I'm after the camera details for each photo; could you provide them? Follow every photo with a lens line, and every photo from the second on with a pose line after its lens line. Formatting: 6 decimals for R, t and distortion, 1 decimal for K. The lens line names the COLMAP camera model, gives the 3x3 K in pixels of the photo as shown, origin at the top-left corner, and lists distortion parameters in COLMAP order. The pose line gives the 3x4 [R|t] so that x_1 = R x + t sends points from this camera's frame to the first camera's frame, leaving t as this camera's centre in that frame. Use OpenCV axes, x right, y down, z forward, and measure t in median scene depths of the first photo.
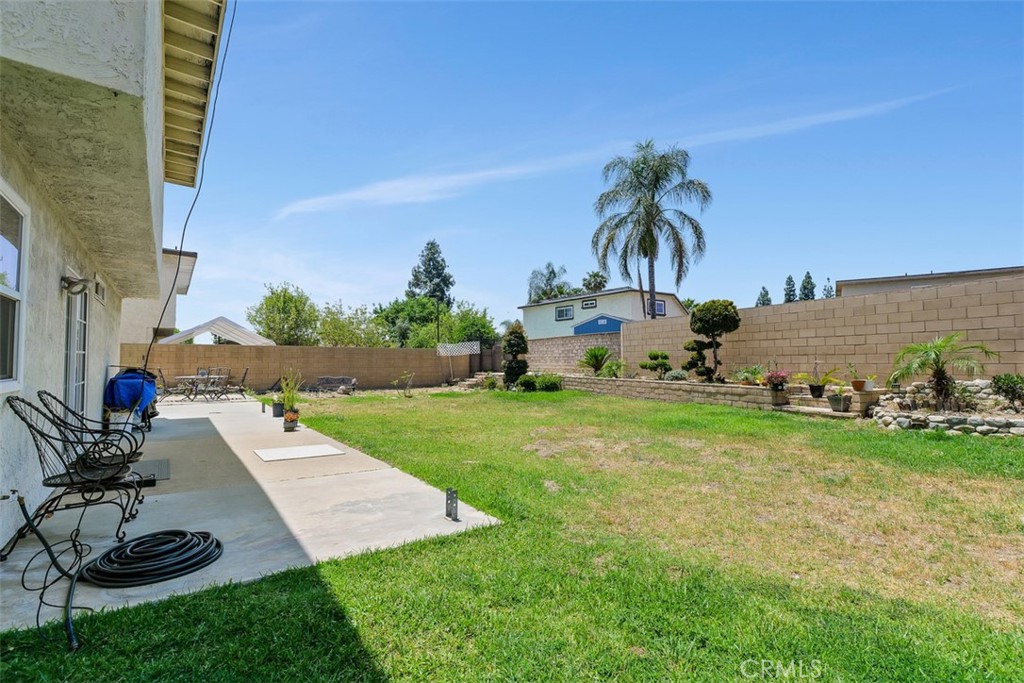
lens RADIAL K [[460.7, 0, 511.9], [0, 460.7, 345.2], [0, 0, 1]] dist [0.002478, 0.000136]
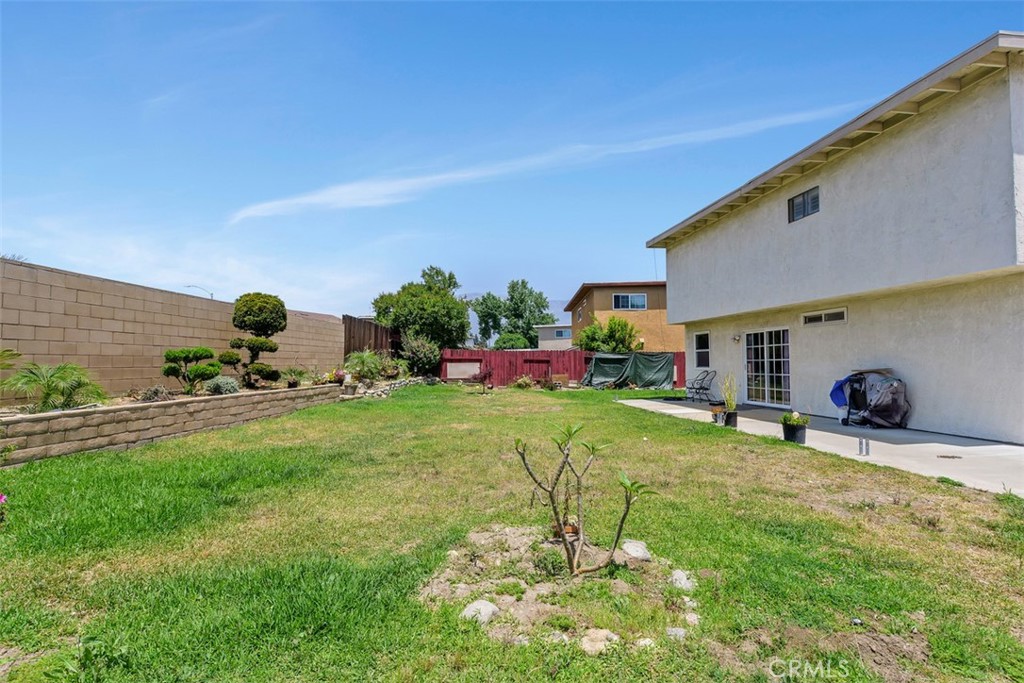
lens RADIAL K [[460.7, 0, 511.9], [0, 460.7, 345.2], [0, 0, 1]] dist [0.002478, 0.000136]
pose [[-0.877144, 0.019099, 0.479848, -0.169361], [-0.015918, 0.997503, -0.068801, 0.022901], [-0.479964, -0.067987, -0.874650, 0.673121]]
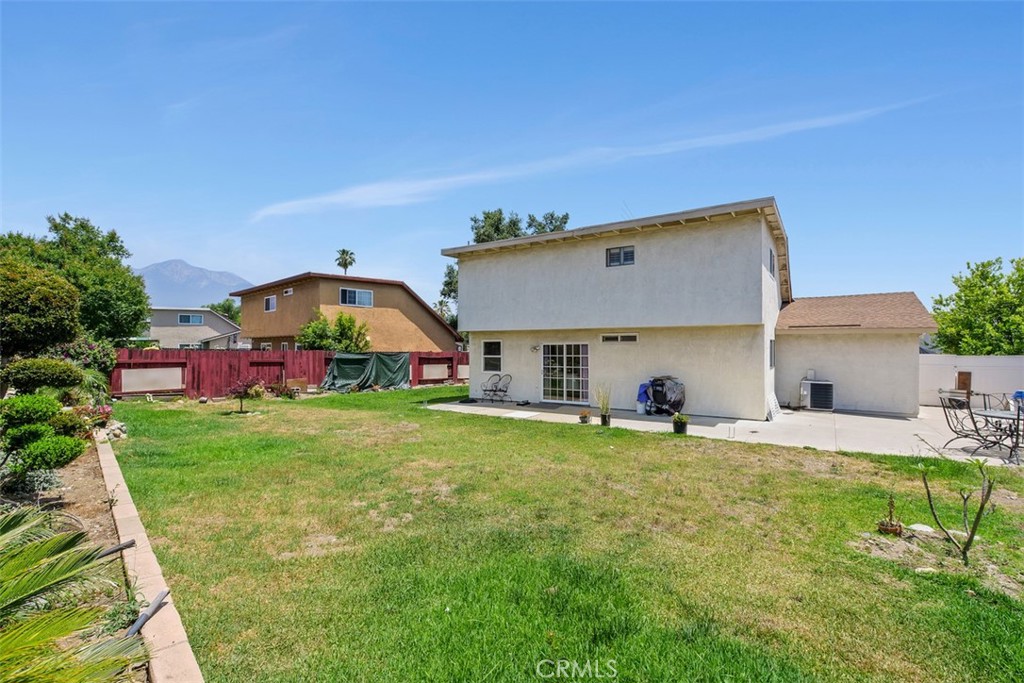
lens RADIAL K [[460.7, 0, 511.9], [0, 460.7, 345.2], [0, 0, 1]] dist [0.002478, 0.000136]
pose [[-0.944563, -0.002252, -0.328321, 0.065263], [0.011613, 0.999122, -0.040264, -0.001012], [0.328123, -0.041844, -0.943708, 0.677719]]
